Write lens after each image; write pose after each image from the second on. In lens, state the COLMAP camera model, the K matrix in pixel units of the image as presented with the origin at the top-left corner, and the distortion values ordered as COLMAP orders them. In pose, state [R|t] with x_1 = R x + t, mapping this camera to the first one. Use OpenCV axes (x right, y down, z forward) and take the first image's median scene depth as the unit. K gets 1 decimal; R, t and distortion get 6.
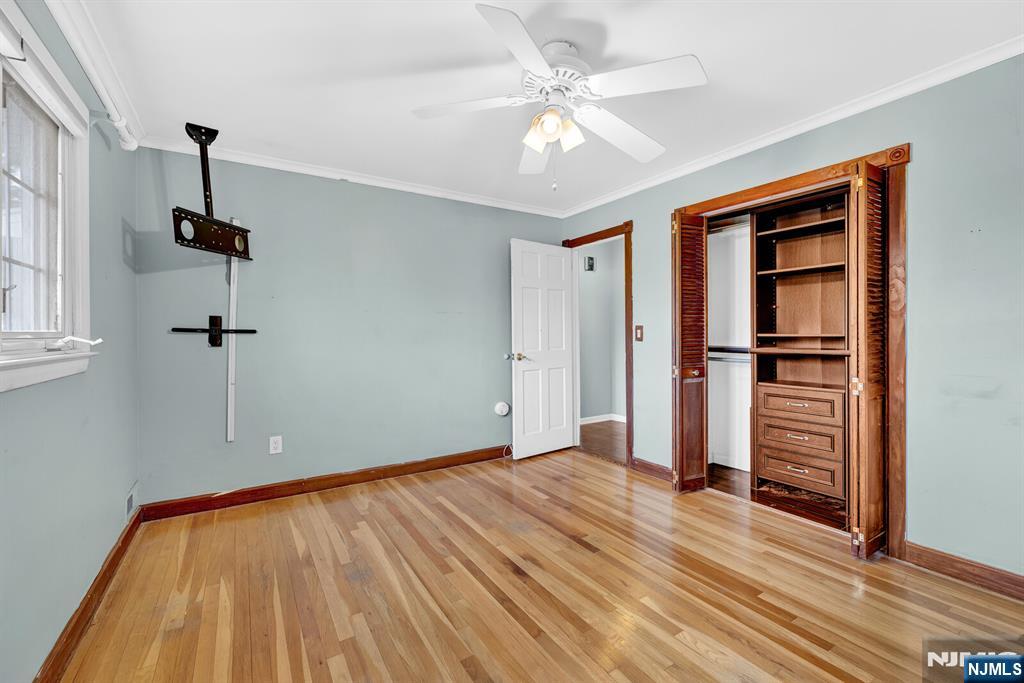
lens RADIAL K [[433.5, 0, 518.9], [0, 433.5, 341.7], [0, 0, 1]] dist [0.000803, -0.000212]
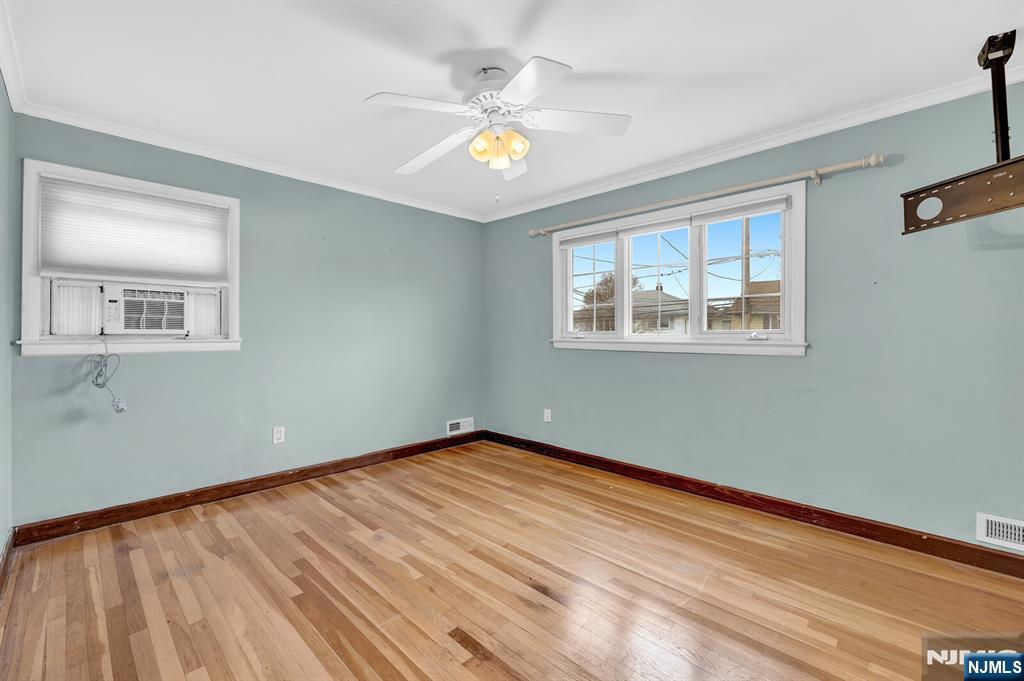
lens RADIAL K [[442.2, 0, 517.3], [0, 442.2, 335.3], [0, 0, 1]] dist [-0.003880, -0.000407]
pose [[-0.976276, 0.004807, -0.216475, 0.260023], [0.003874, 0.999981, 0.004734, -0.019151], [0.216494, 0.003783, -0.976277, 1.961478]]
